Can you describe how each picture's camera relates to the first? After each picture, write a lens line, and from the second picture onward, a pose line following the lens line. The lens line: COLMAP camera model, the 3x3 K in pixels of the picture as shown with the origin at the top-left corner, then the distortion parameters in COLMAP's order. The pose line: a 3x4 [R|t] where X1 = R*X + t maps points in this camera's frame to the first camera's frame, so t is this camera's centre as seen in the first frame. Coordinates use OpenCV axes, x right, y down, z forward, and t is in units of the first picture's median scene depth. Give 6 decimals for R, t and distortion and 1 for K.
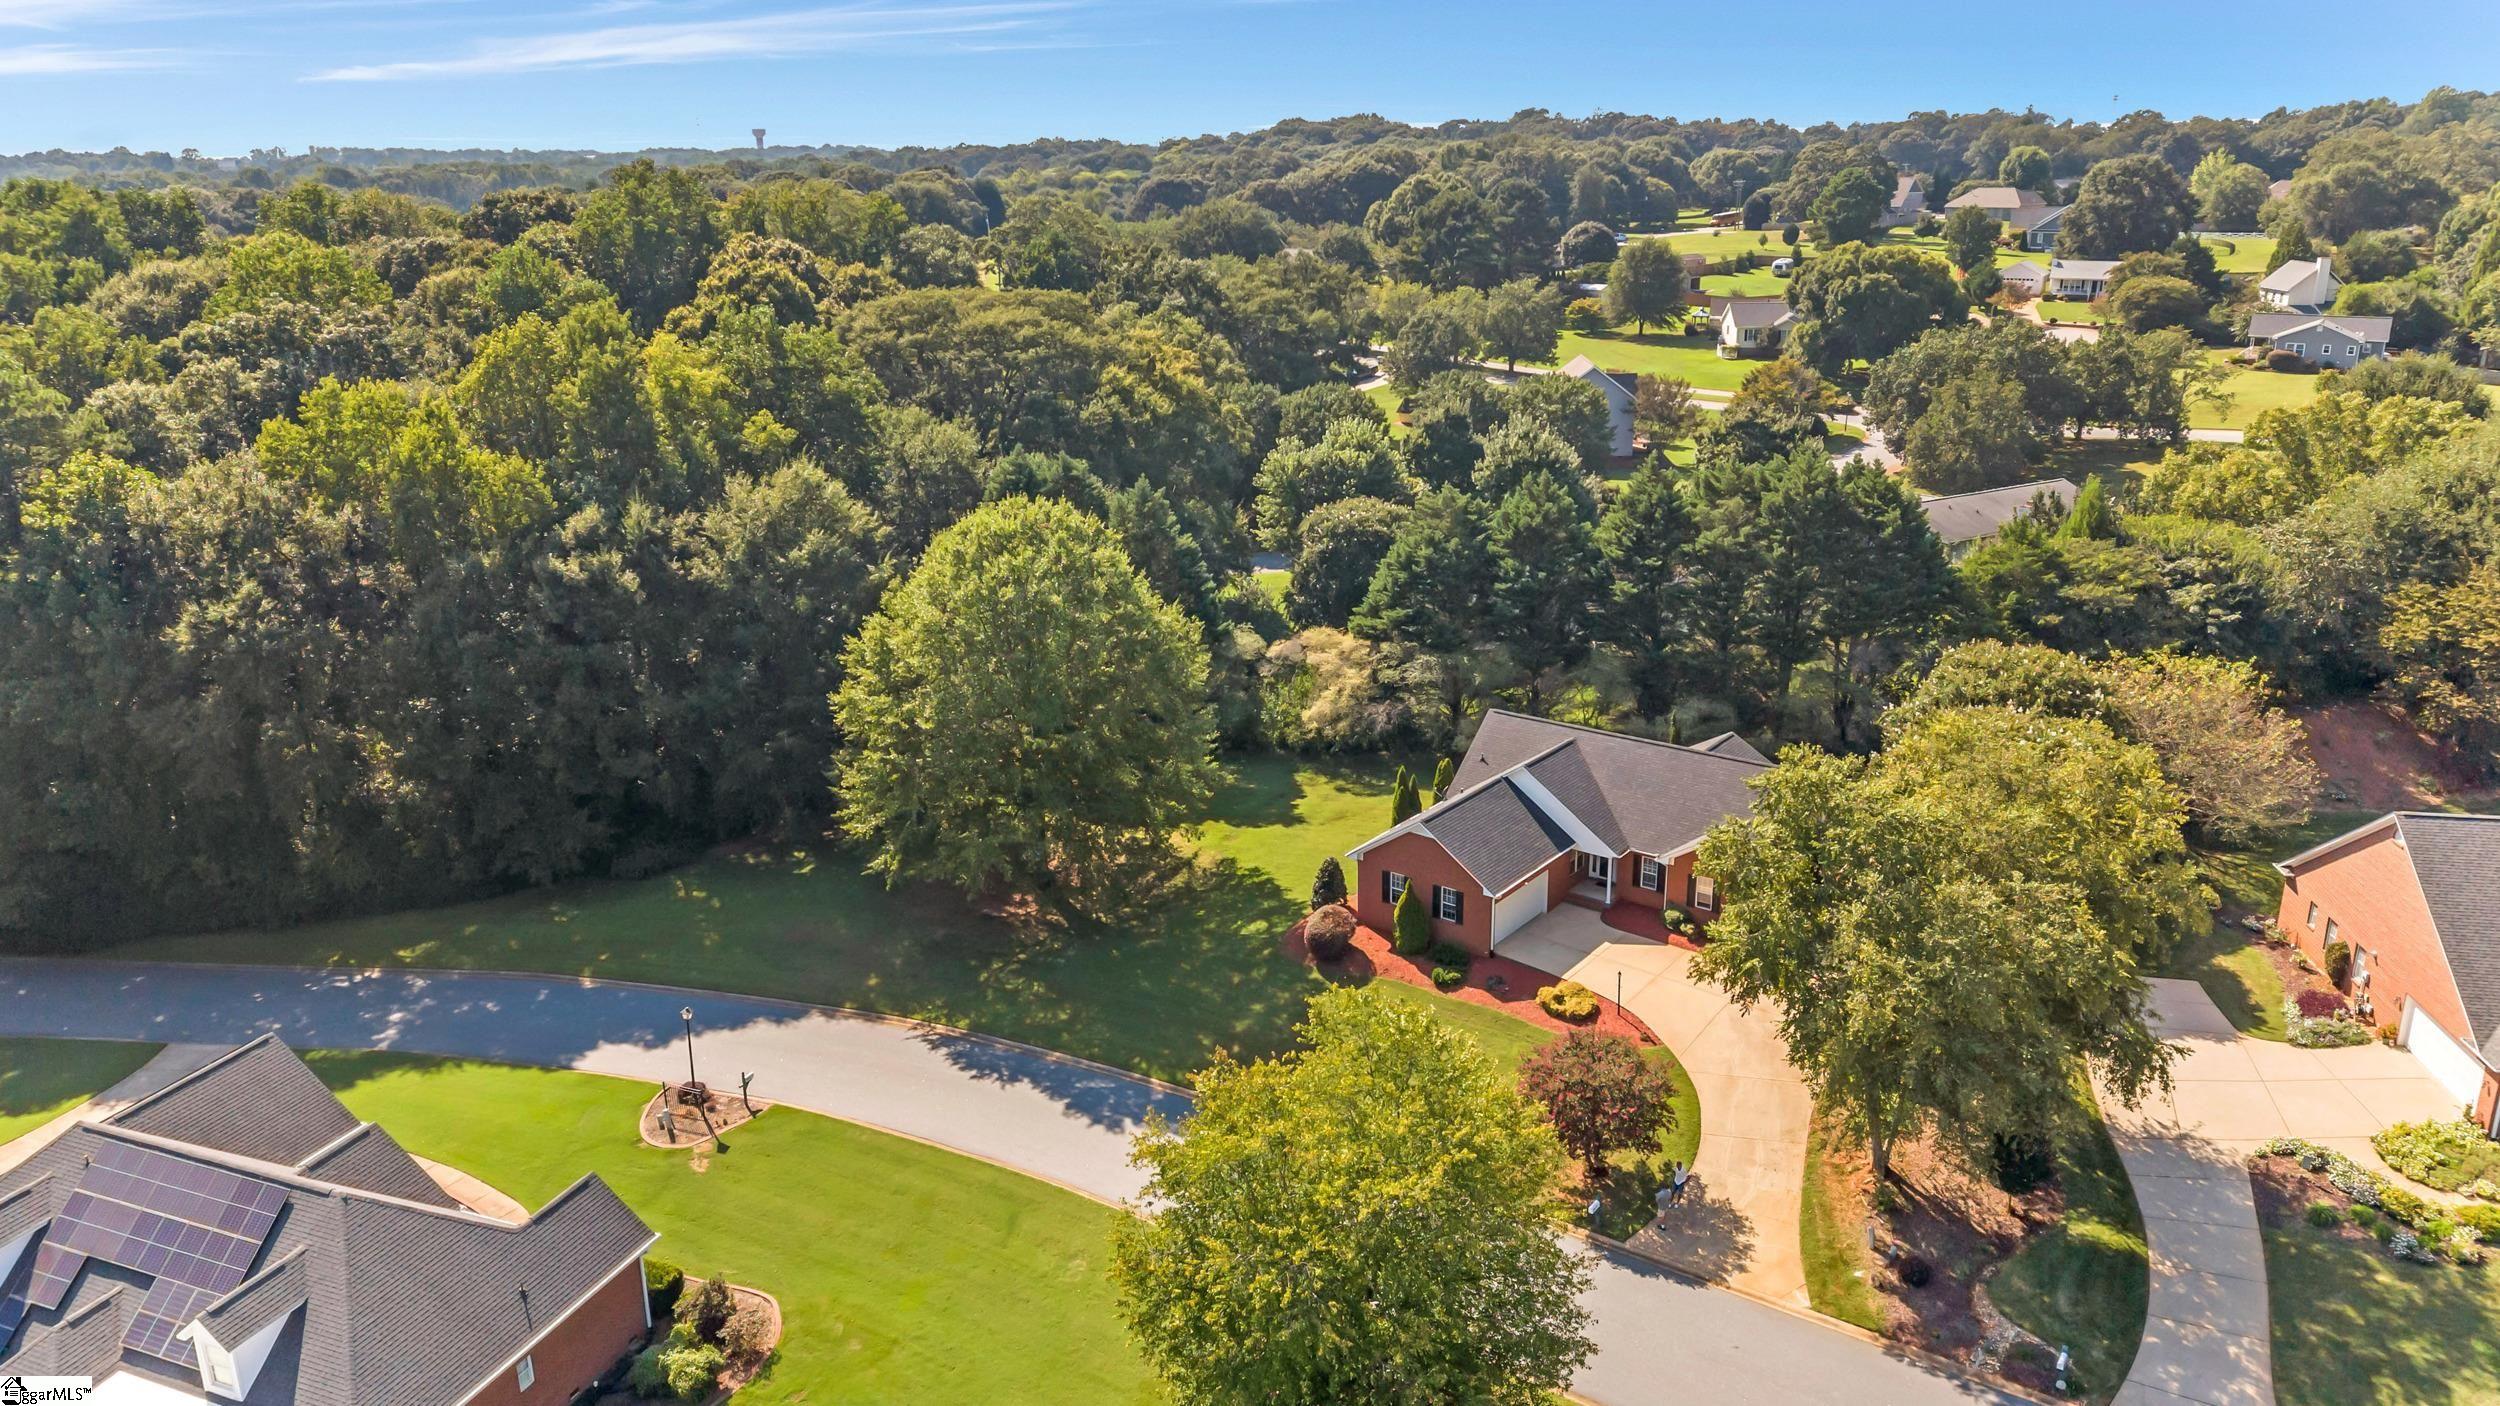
lens RADIAL K [[1636.8, 0, 1250.0], [0, 1636.8, 703.0], [0, 0, 1]] dist [0.006974, -0.000709]
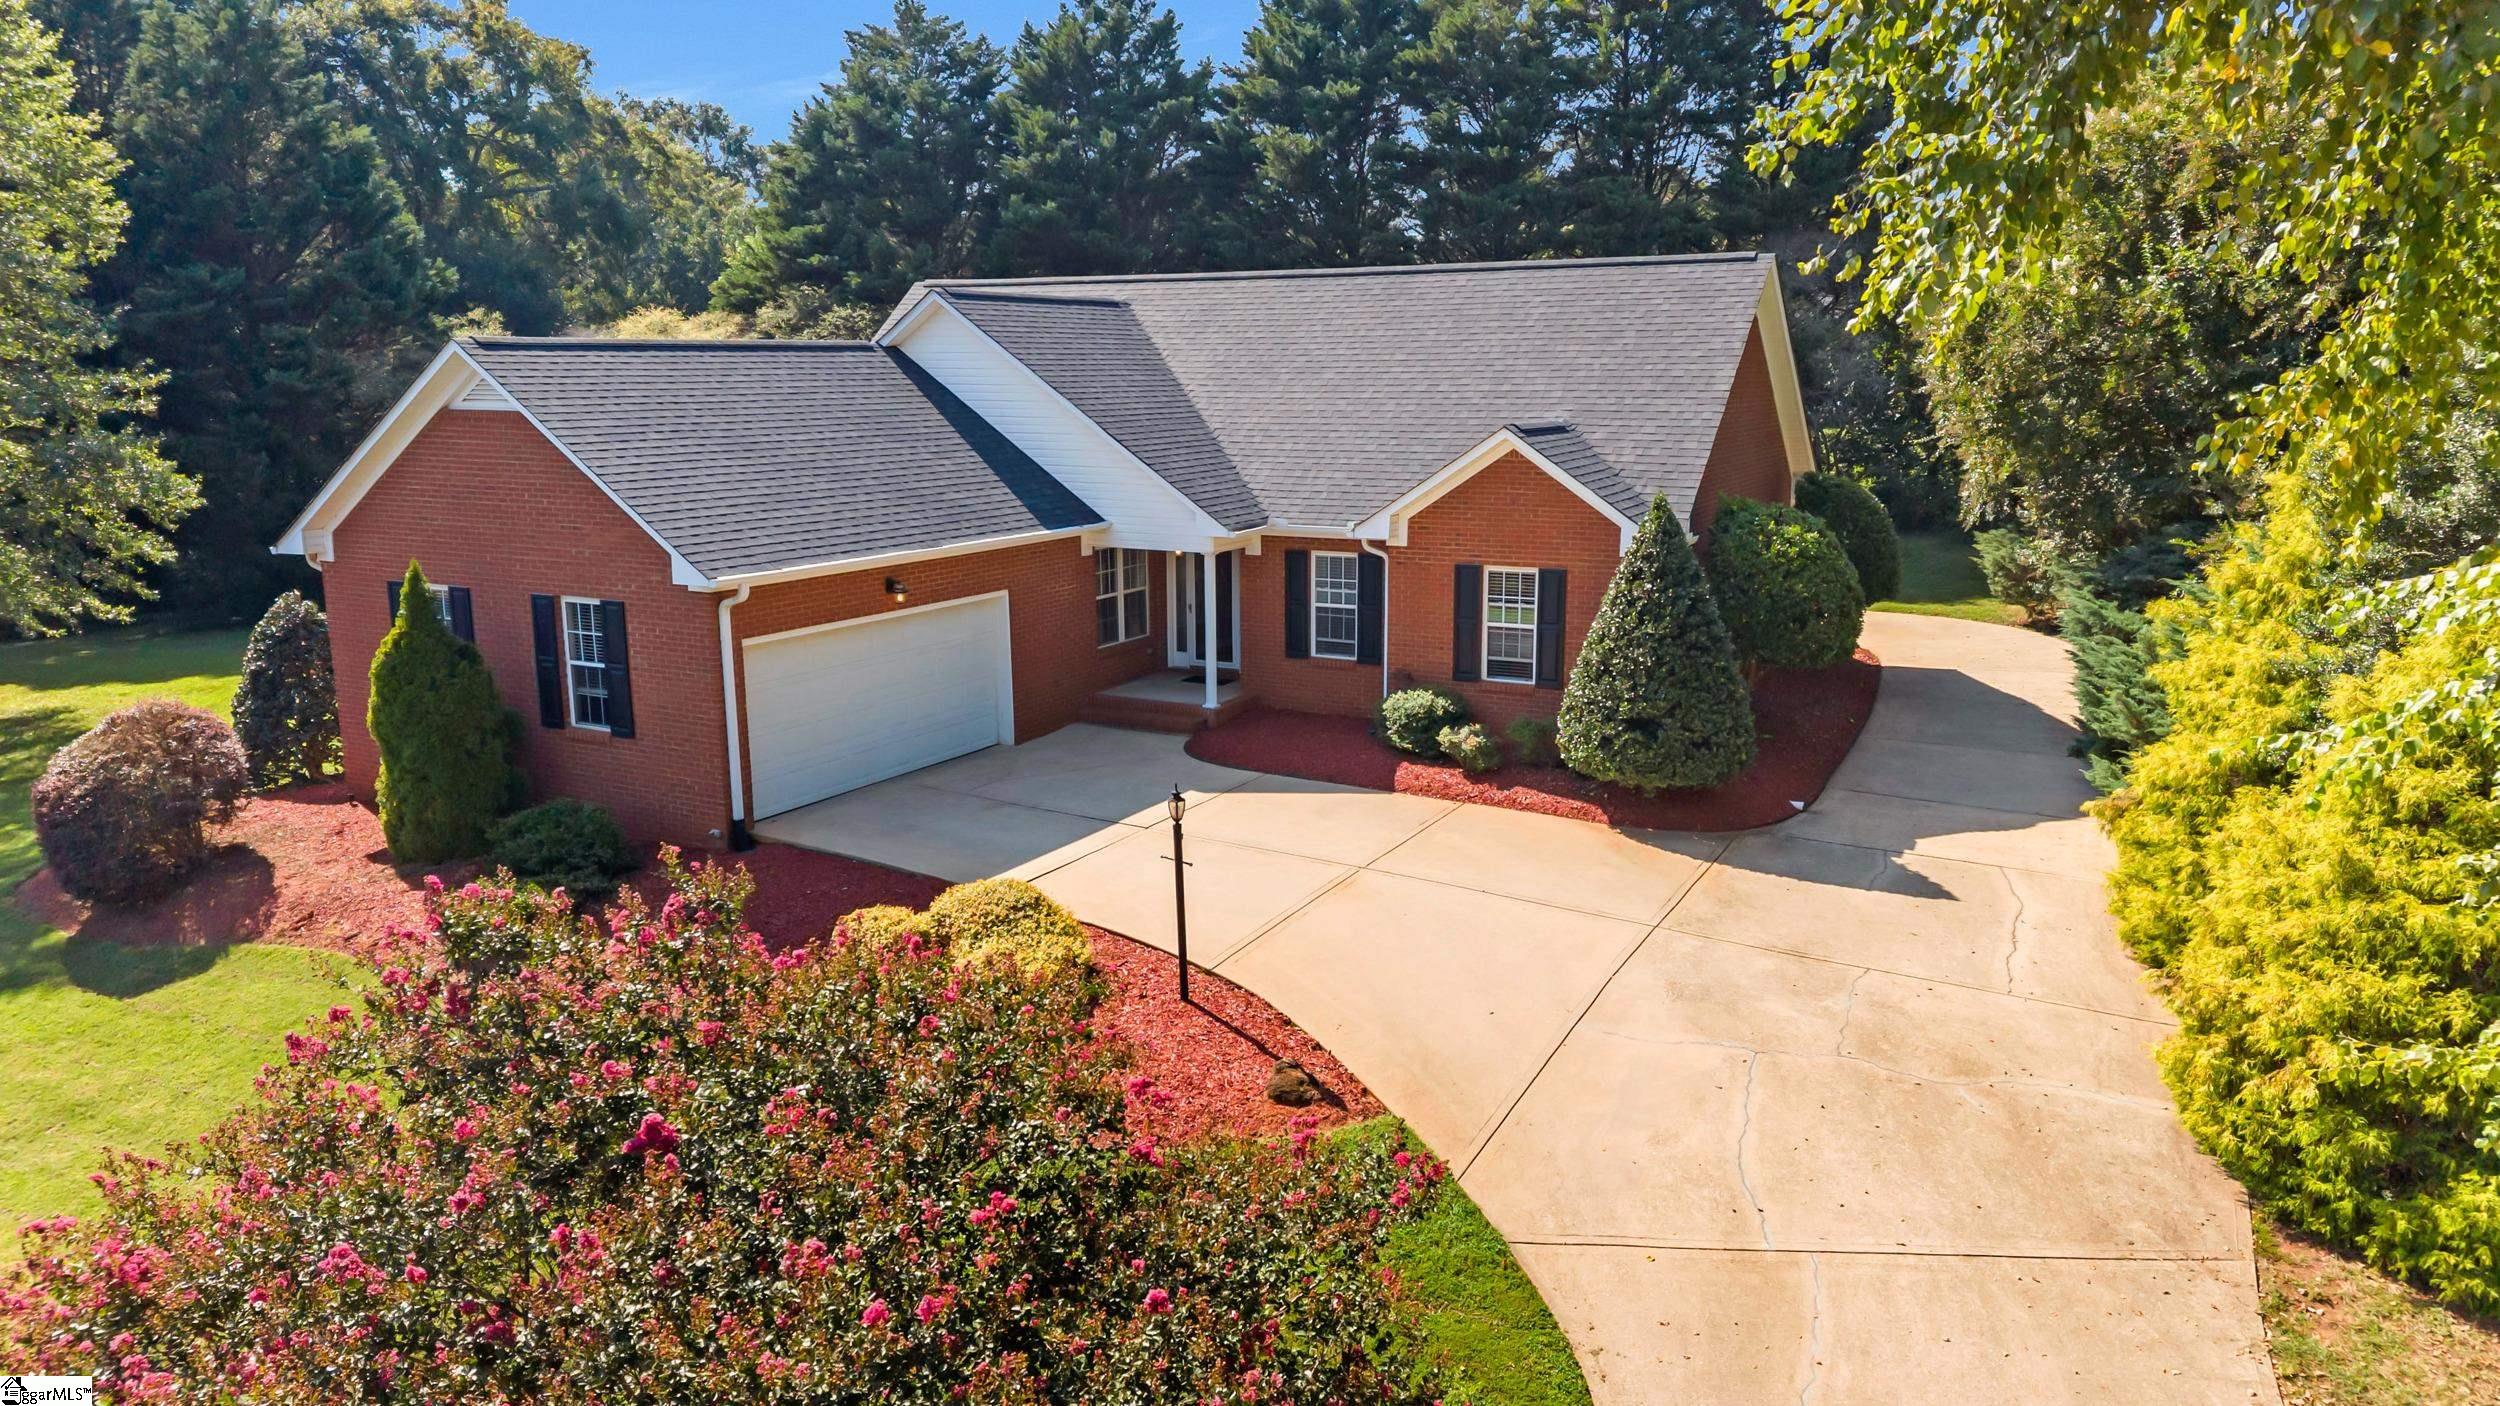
lens RADIAL K [[1636.8, 0, 1250.0], [0, 1636.8, 703.0], [0, 0, 1]] dist [0.006974, -0.000709]
pose [[0.988773, -0.022469, 0.147724, 0.193283], [0.039228, 0.992986, -0.111534, 0.167474], [-0.144182, 0.116076, 0.982720, 0.742954]]
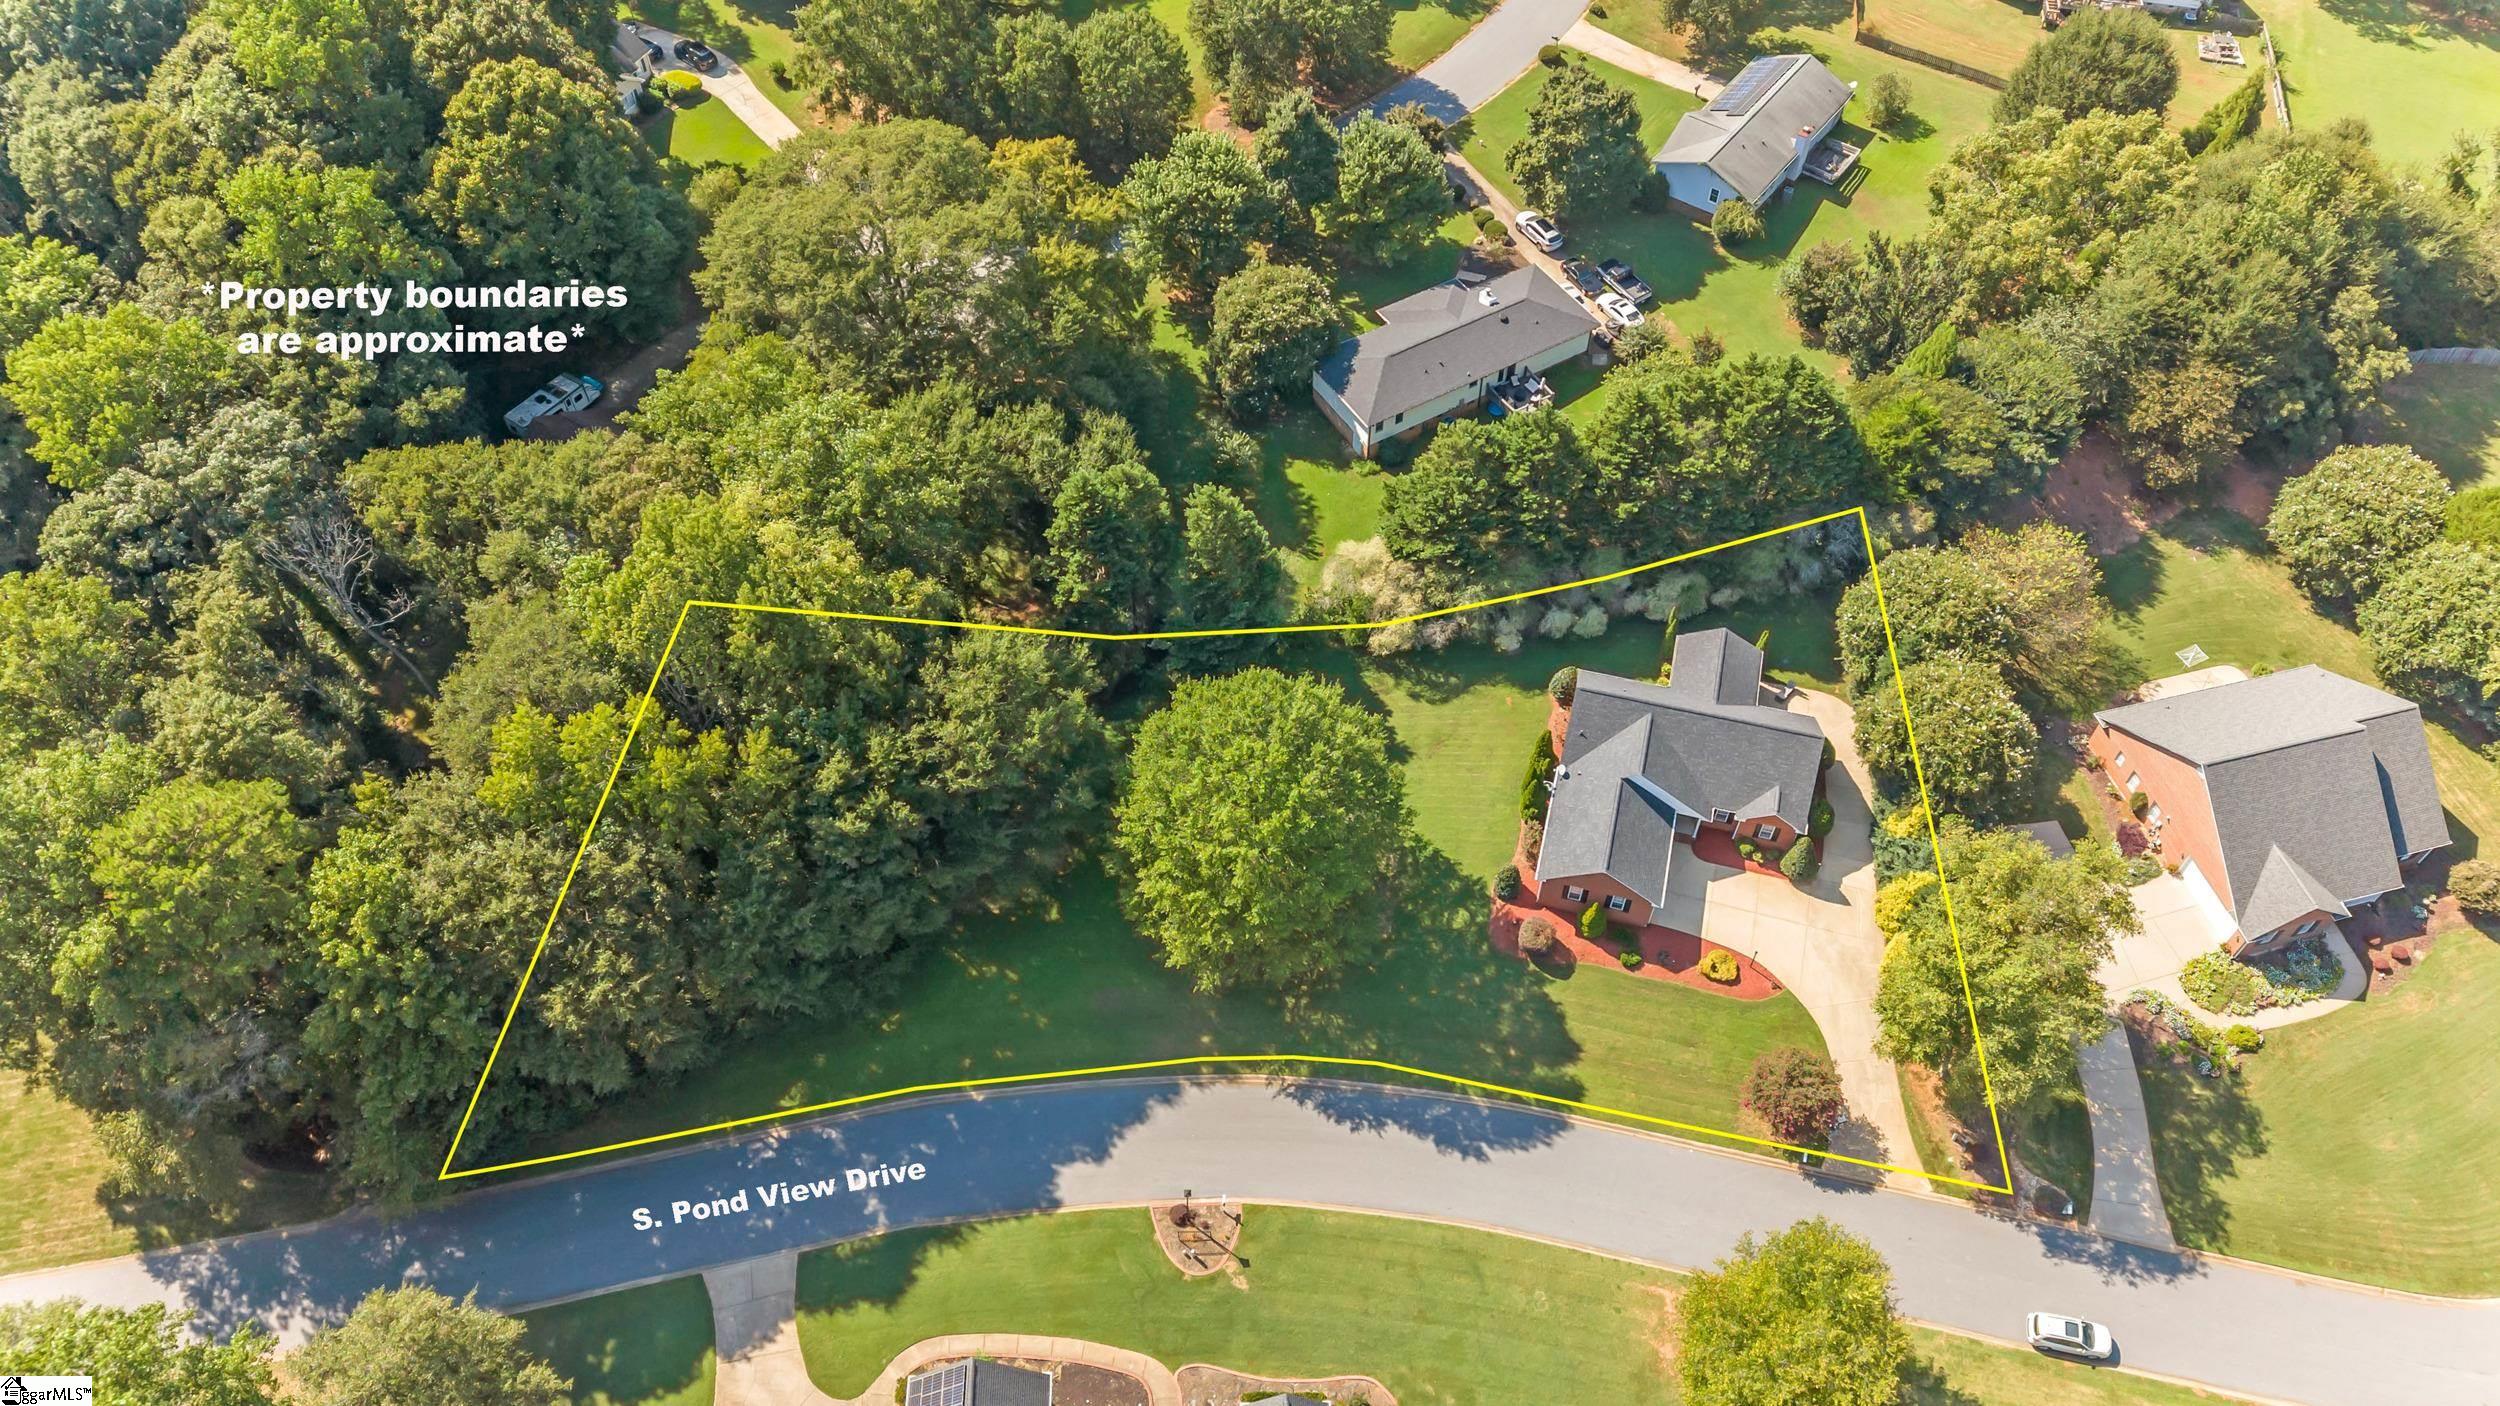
lens RADIAL K [[1636.8, 0, 1250.0], [0, 1636.8, 703.0], [0, 0, 1]] dist [0.006974, -0.000709]
pose [[0.929878, -0.287679, 0.229276, -0.454825], [0.111822, 0.814808, 0.568844, -0.869304], [-0.350461, -0.503318, 0.789841, 0.075604]]
